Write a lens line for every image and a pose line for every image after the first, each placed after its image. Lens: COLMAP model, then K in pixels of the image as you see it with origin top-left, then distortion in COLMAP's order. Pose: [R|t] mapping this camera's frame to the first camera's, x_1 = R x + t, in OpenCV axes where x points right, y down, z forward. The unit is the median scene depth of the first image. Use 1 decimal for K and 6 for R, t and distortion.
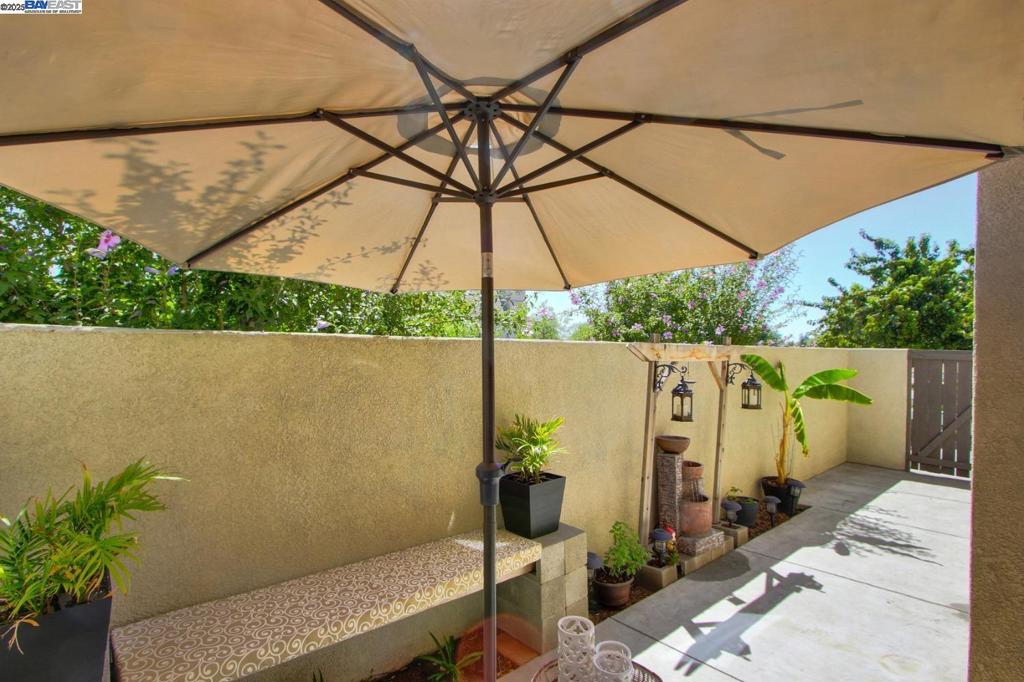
lens RADIAL K [[481.7, 0, 512.0], [0, 481.7, 341.0], [0, 0, 1]] dist [0.002142, -0.000346]
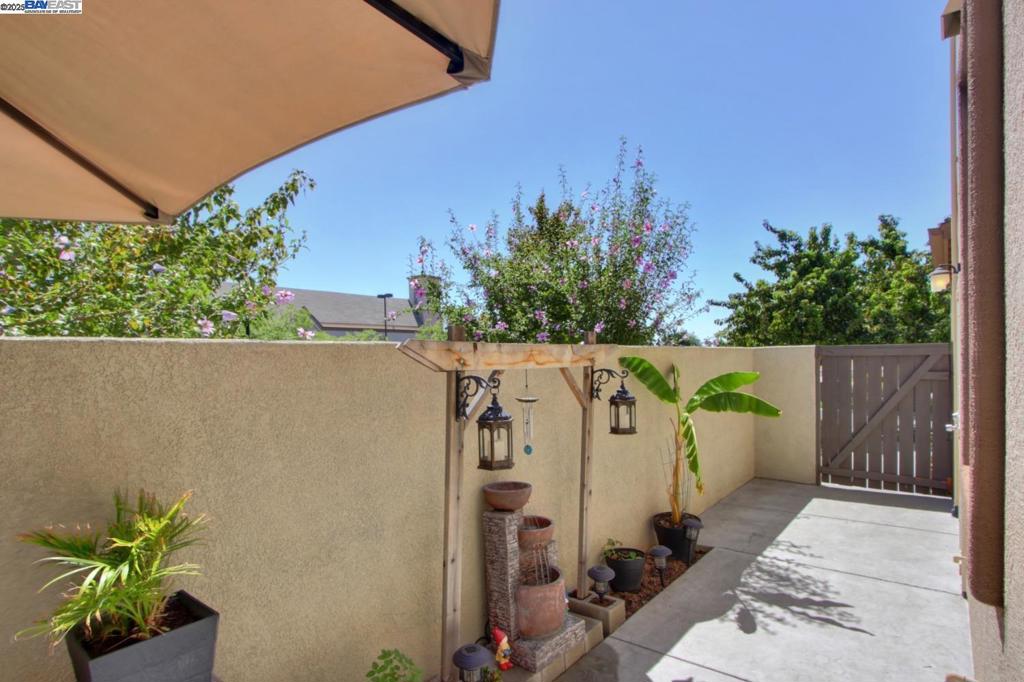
lens RADIAL K [[509.9, 0, 515.2], [0, 509.9, 359.1], [0, 0, 1]] dist [0.001156, -0.000102]
pose [[0.986142, -0.034275, 0.162327, 0.190583], [0.032416, 0.999375, 0.014088, 0.014556], [-0.162708, -0.008631, 0.986636, 0.250754]]
